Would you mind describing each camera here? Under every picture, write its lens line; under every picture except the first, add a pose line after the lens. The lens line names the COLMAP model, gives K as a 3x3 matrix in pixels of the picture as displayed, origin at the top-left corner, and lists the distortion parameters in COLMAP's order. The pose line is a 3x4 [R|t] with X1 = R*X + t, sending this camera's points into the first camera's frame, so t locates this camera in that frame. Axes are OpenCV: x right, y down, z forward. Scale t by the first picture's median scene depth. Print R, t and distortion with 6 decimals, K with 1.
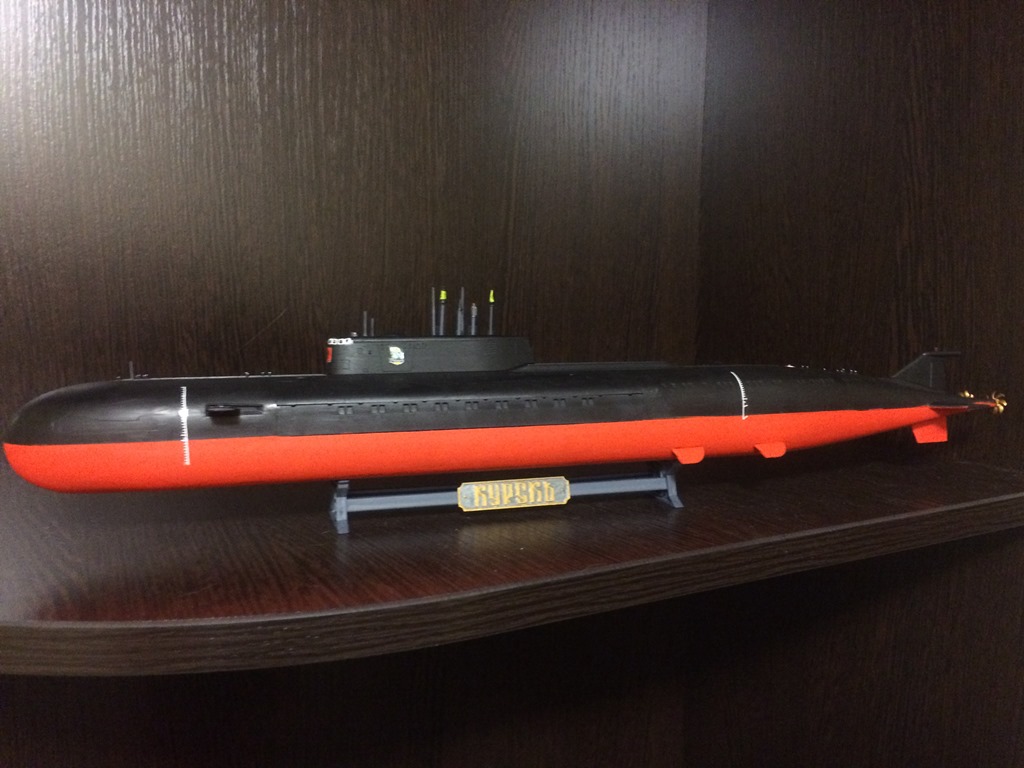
lens RADIAL K [[878.8, 0, 512.0], [0, 878.8, 384.0], [0, 0, 1]] dist [0.045790, -0.116661]
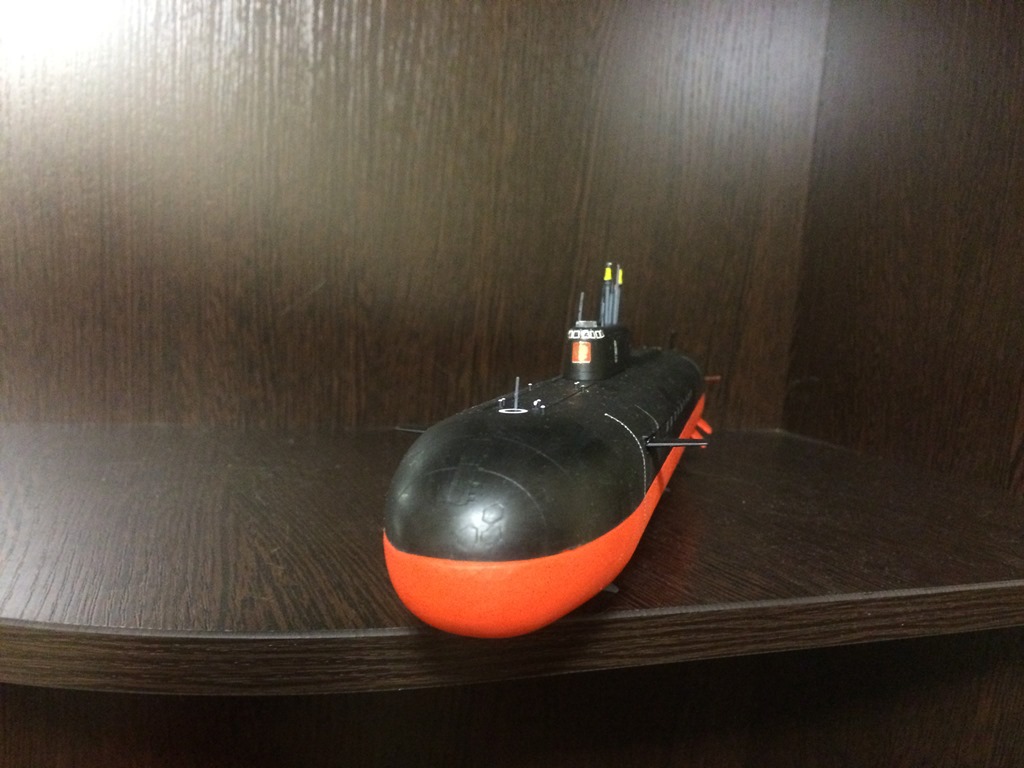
lens RADIAL K [[878.8, 0, 512.0], [0, 878.8, 384.0], [0, 0, 1]] dist [0.045790, -0.116661]
pose [[0.990298, 0.080097, -0.113553, 0.051880], [-0.080868, 0.996722, -0.002196, 0.009478], [0.113005, 0.011358, 0.993529, 0.136300]]
